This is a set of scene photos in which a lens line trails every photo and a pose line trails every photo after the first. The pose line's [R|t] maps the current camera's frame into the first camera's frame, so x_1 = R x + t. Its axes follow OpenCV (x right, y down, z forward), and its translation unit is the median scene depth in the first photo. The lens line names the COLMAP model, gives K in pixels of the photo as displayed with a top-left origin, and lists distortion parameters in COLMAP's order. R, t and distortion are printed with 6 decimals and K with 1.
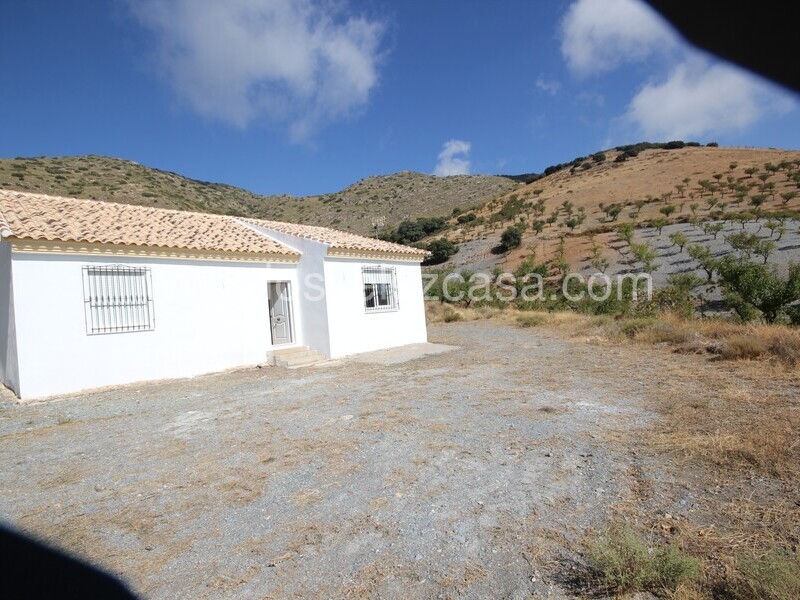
lens RADIAL K [[415.5, 0, 400.4], [0, 415.5, 307.5], [0, 0, 1]] dist [0.006641, -0.007000]
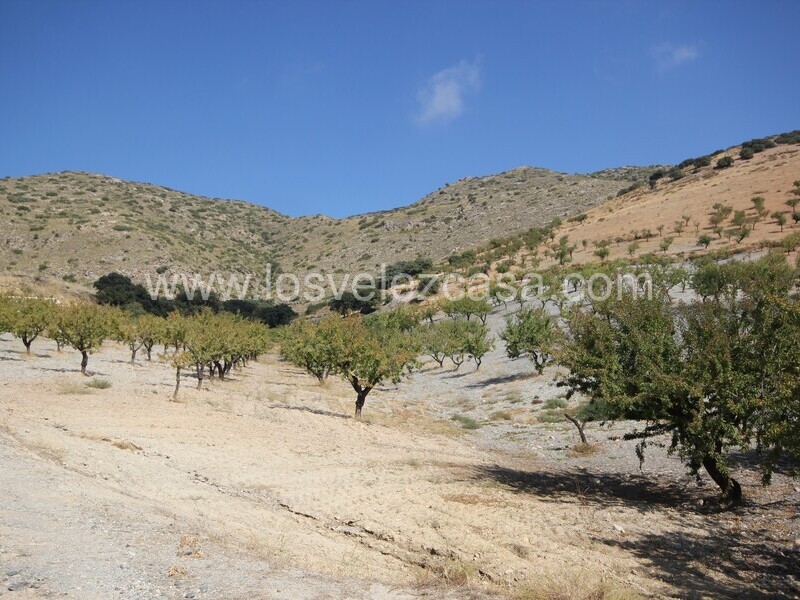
lens RADIAL K [[778.4, 0, 393.8], [0, 778.4, 291.6], [0, 0, 1]] dist [0.030537, 0.000000]
pose [[0.971697, -0.009586, -0.236036, 0.509378], [-0.024190, 0.989886, -0.139786, 0.074161], [0.234989, 0.141540, 0.961637, -0.569685]]
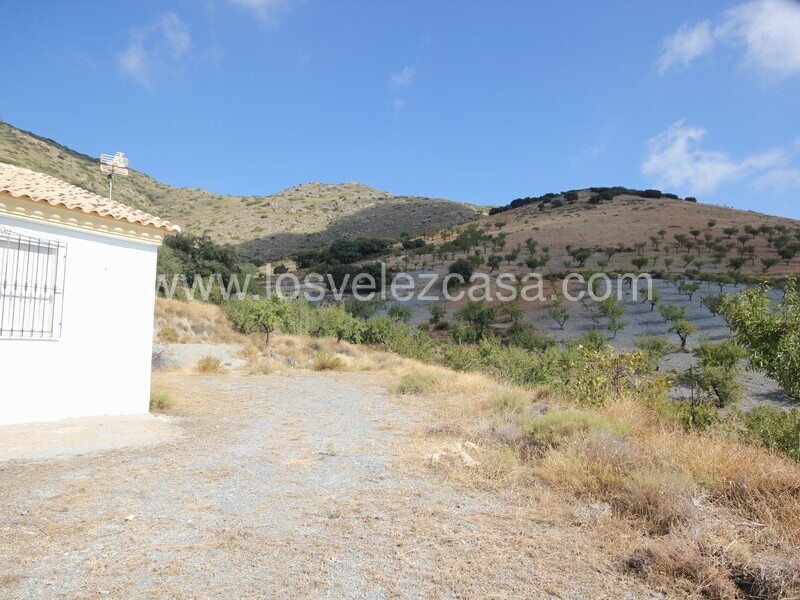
lens RADIAL K [[500.6, 0, 401.3], [0, 500.6, 306.4], [0, 0, 1]] dist [0.003290, 0.016426]
pose [[0.985599, 0.110827, 0.127718, 0.028668], [-0.099917, 0.991017, -0.088897, -0.001680], [-0.136423, 0.074855, 0.987819, 0.043148]]
